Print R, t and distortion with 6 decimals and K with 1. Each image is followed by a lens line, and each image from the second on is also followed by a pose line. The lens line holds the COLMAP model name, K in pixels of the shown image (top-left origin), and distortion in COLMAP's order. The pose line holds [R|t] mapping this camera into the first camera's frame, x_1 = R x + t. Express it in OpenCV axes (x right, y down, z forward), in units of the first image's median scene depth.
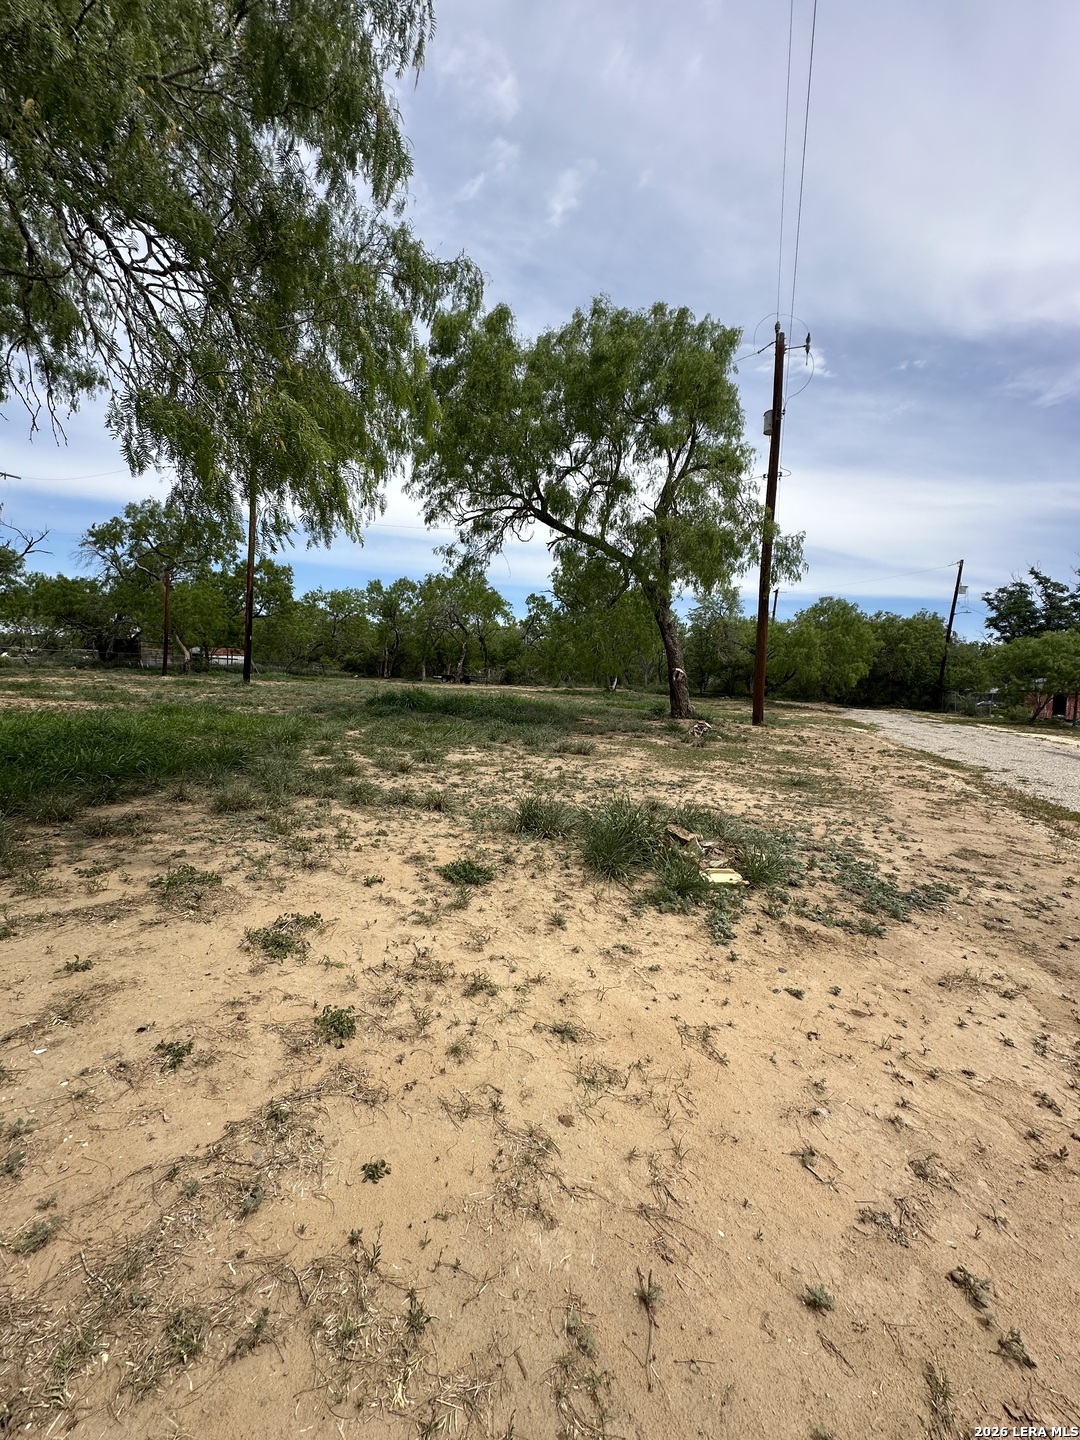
lens RADIAL K [[574.9, 0, 541.5], [0, 574.9, 719.0], [0, 0, 1]] dist [-0.001458, 0.000076]
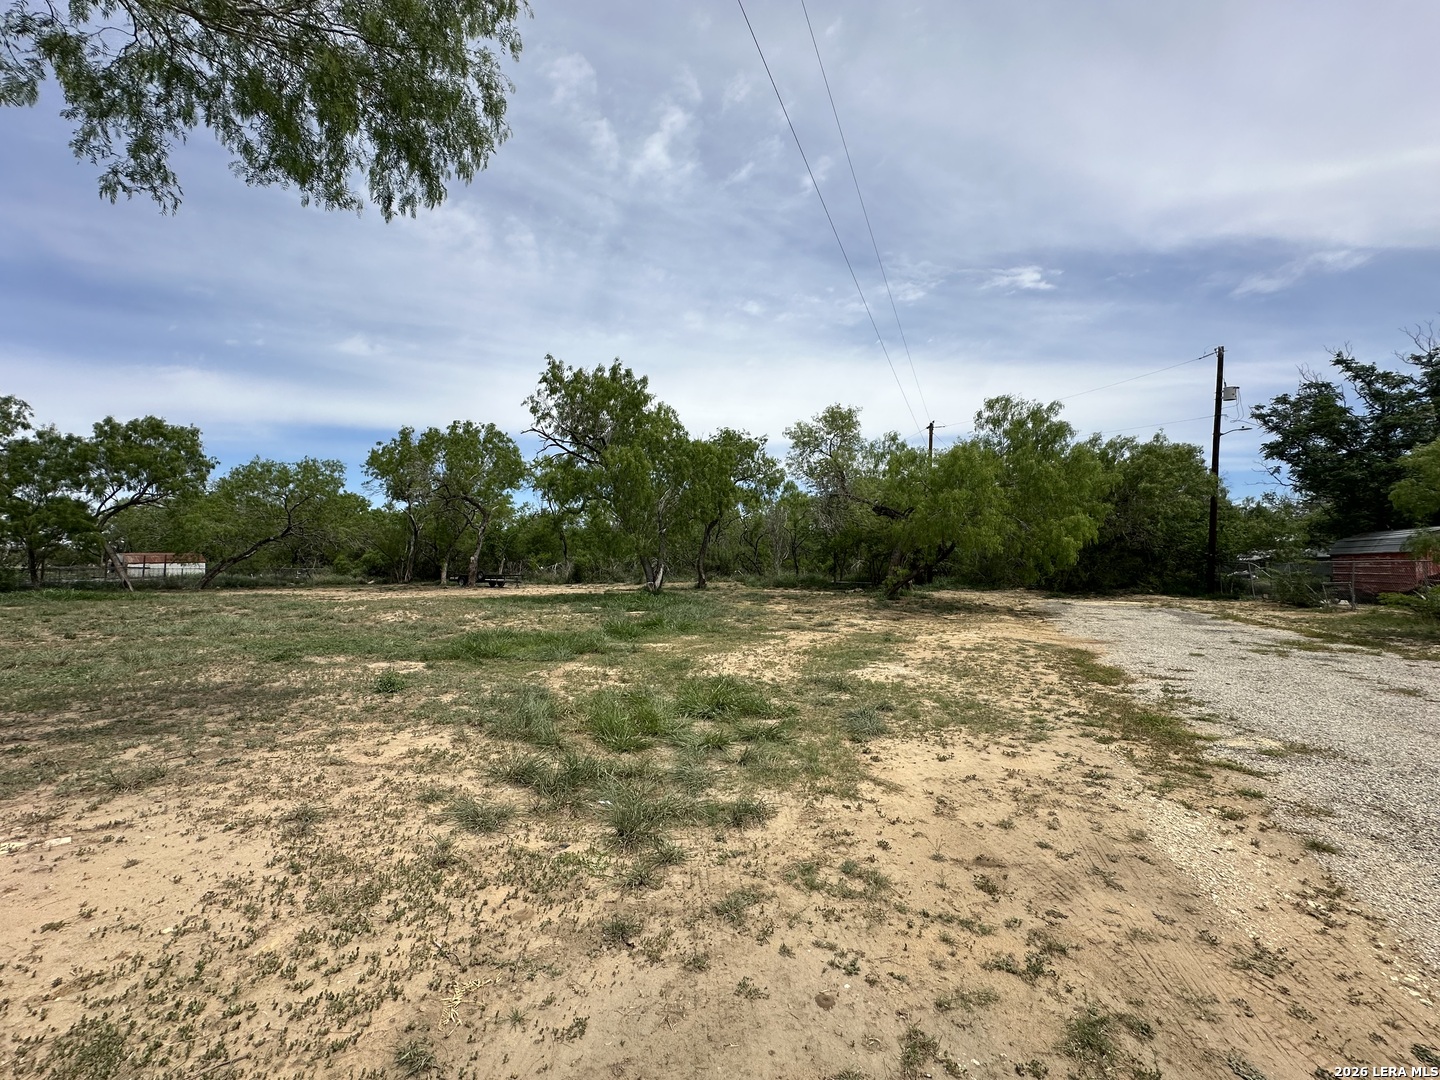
lens RADIAL K [[580.1, 0, 719.6], [0, 580.1, 537.1], [0, 0, 1]] dist [-0.000027, 0.000078]
pose [[0.998250, -0.052601, -0.027015, 1.217148], [0.048817, 0.990891, -0.125503, -0.144688], [0.033370, 0.123965, 0.991725, 2.357201]]
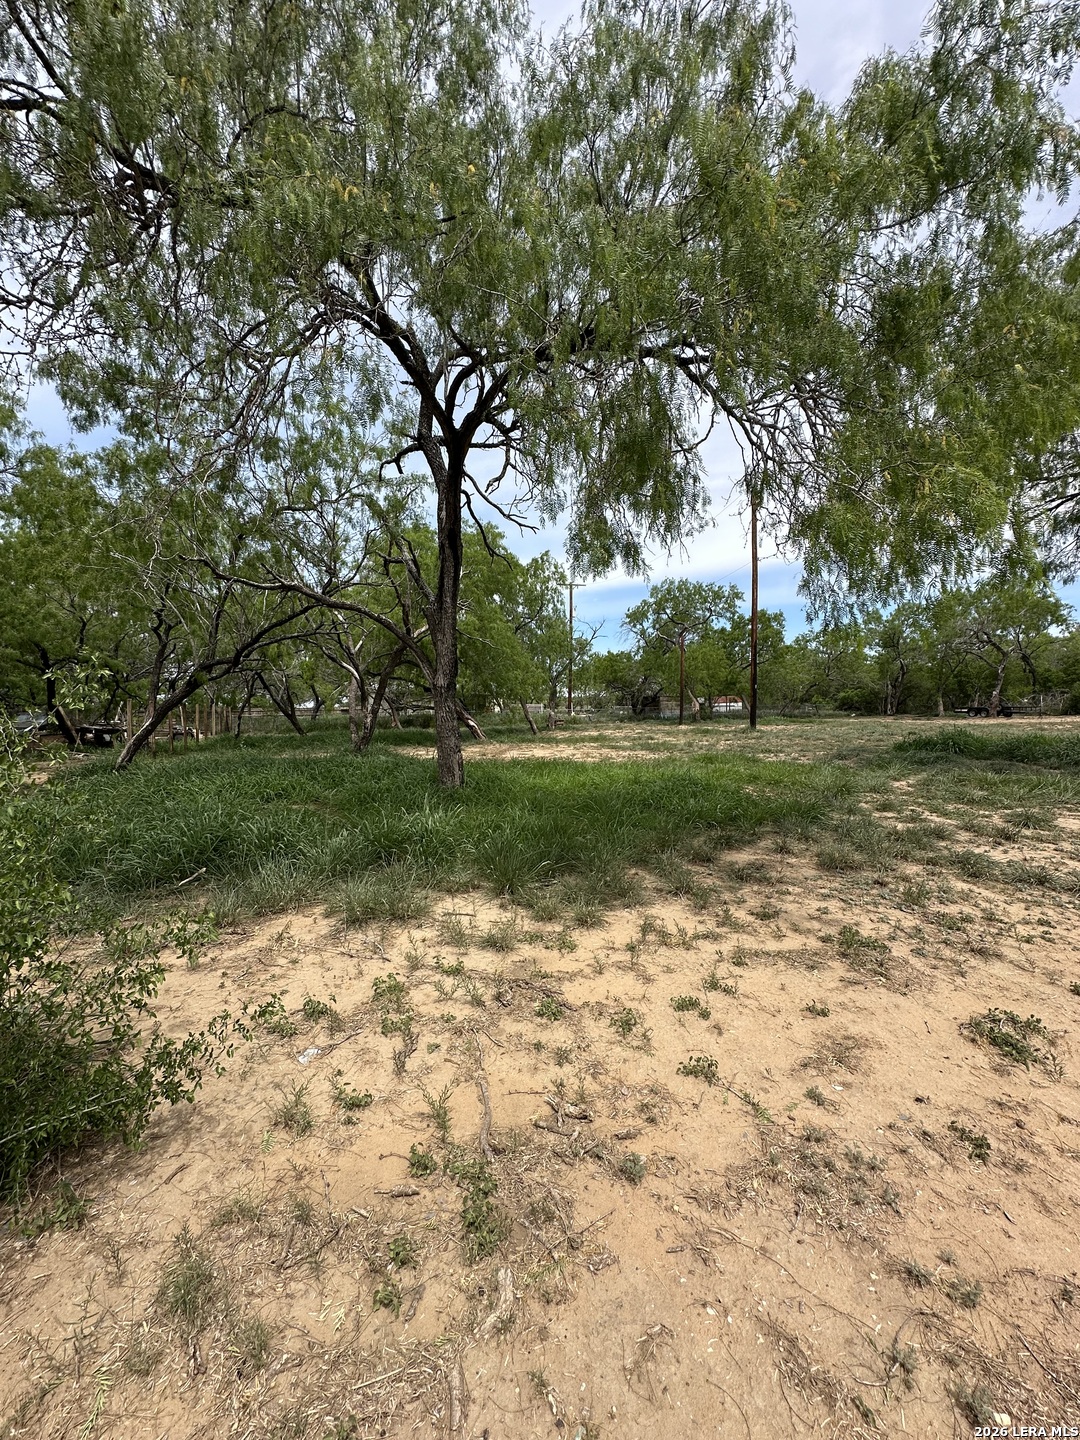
lens RADIAL K [[574.4, 0, 540.0], [0, 574.4, 720.0], [0, 0, 1]] dist [-0.001626, 0.000117]
pose [[0.697225, -0.050296, -0.715086, -0.104443], [0.001100, 0.997609, -0.069095, -0.023739], [0.716851, 0.047388, 0.695614, -0.073849]]
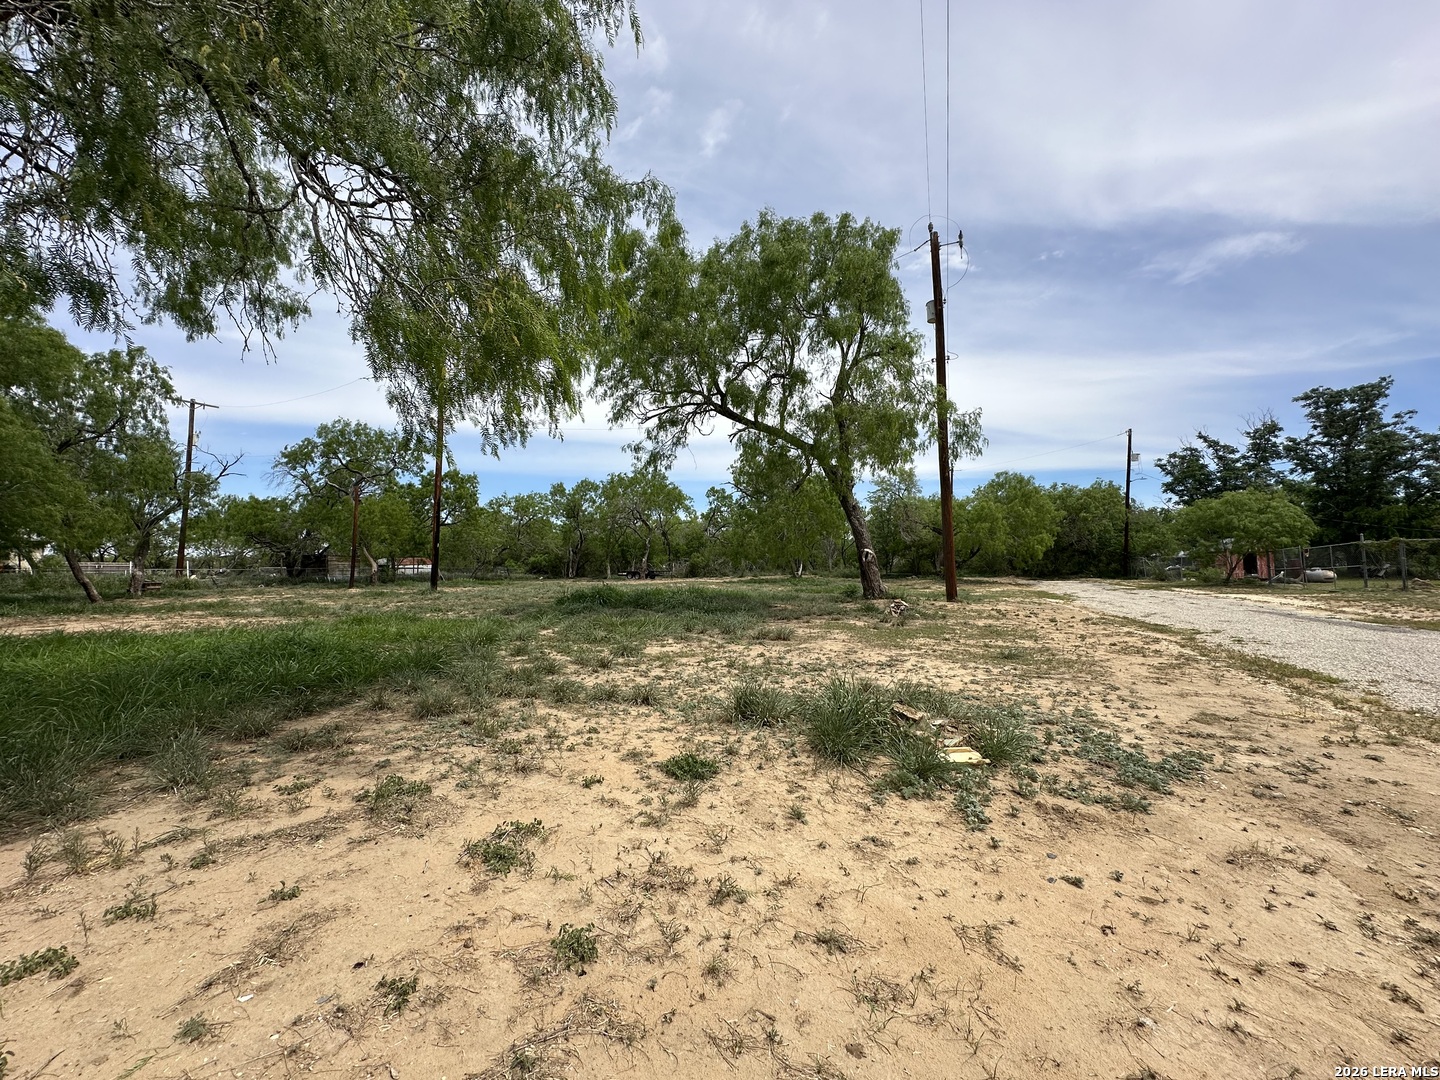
lens RADIAL K [[574.4, 0, 721.0], [0, 574.4, 539.1], [0, 0, 1]] dist [-0.001626, 0.000117]
pose [[0.998220, -0.059584, -0.002706, -0.026669], [0.058787, 0.990507, -0.124260, 0.009266], [0.010085, 0.123879, 0.992246, 0.013332]]
